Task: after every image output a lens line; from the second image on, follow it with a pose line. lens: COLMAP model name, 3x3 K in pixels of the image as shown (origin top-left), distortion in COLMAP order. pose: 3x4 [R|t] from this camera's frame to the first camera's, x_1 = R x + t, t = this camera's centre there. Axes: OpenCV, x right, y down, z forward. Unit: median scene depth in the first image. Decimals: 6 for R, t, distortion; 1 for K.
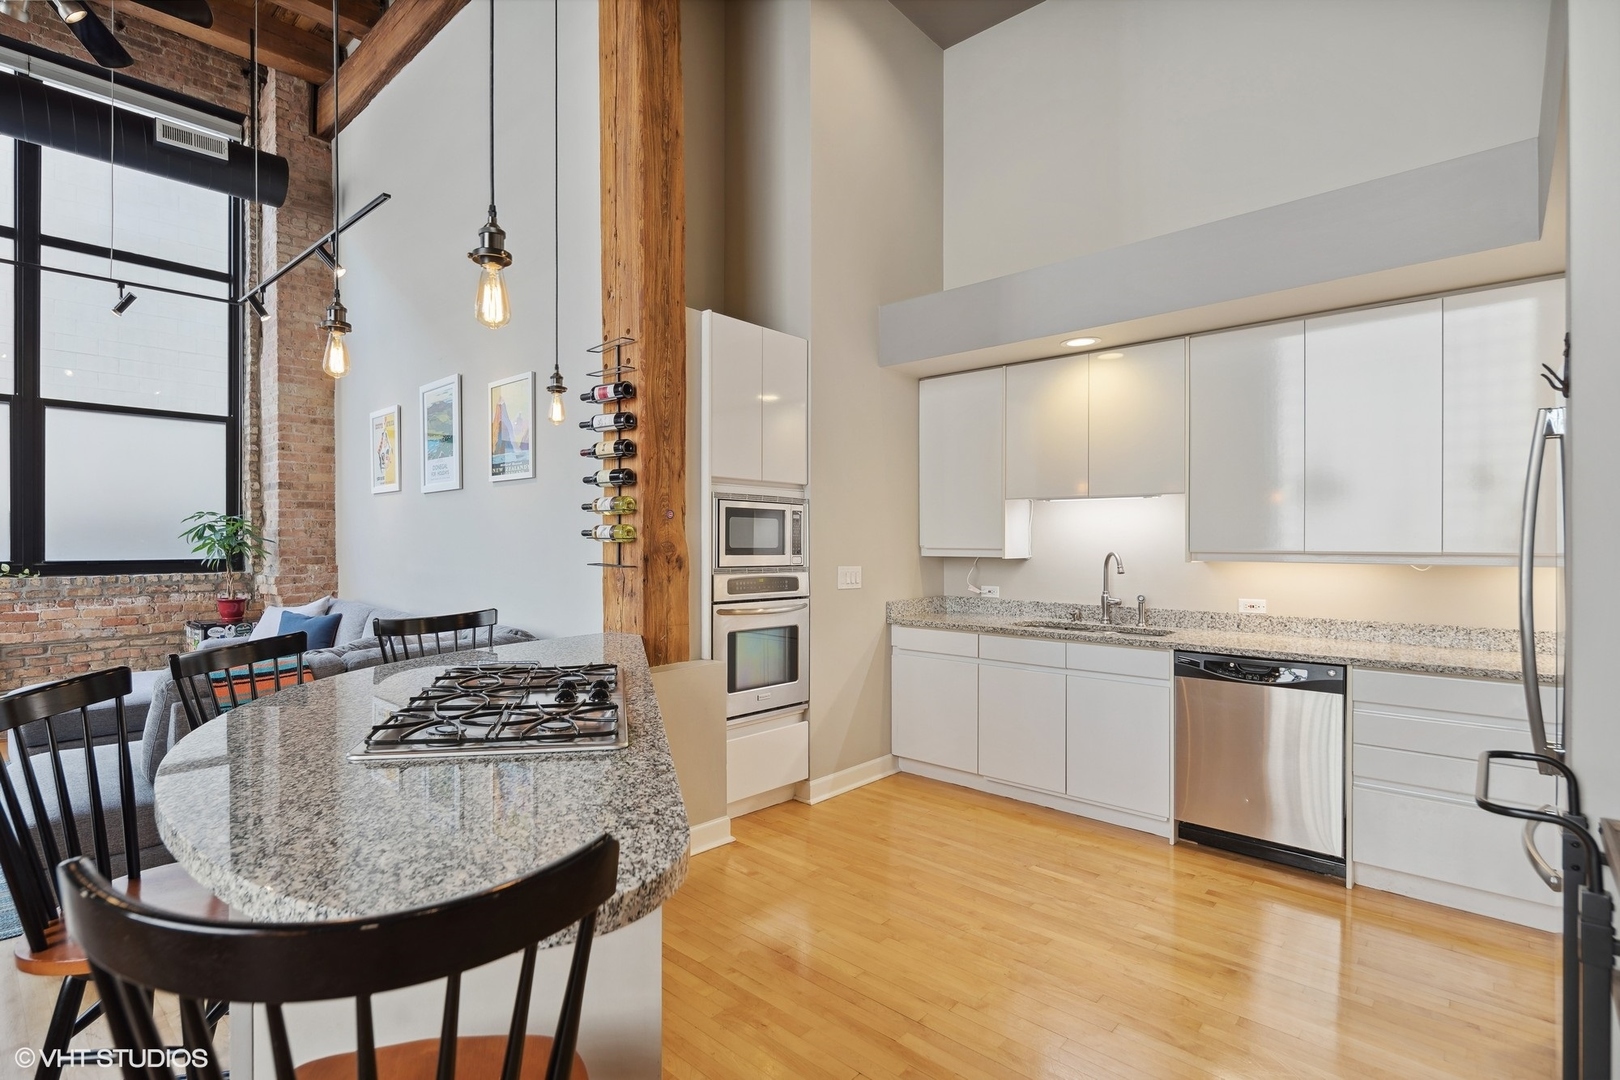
lens RADIAL K [[775.6, 0, 804.0], [0, 775.6, 544.2], [0, 0, 1]] dist [-0.013456, -0.000616]
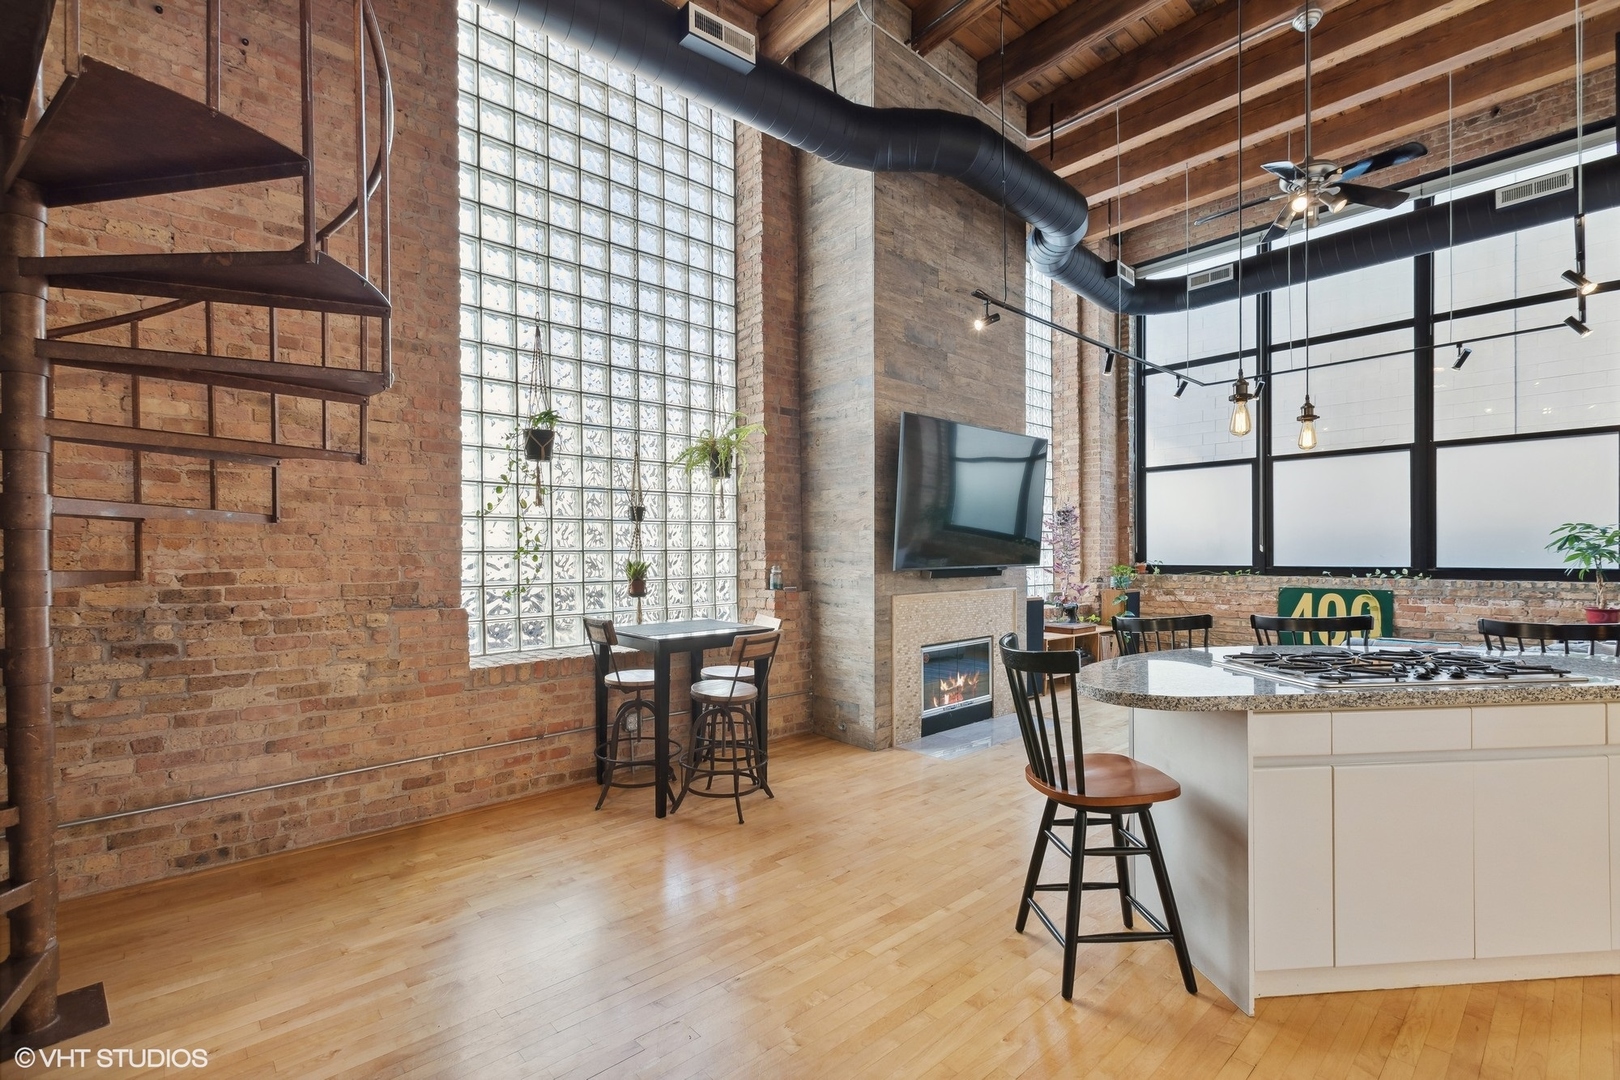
lens RADIAL K [[726.0, 0, 803.6], [0, 726.0, 551.1], [0, 0, 1]] dist [-0.000020, -0.000003]
pose [[-0.074813, -0.004452, -0.997188, 0.308732], [-0.002229, 0.999988, -0.004297, 0.002294], [0.997195, 0.001901, -0.074822, 0.026436]]
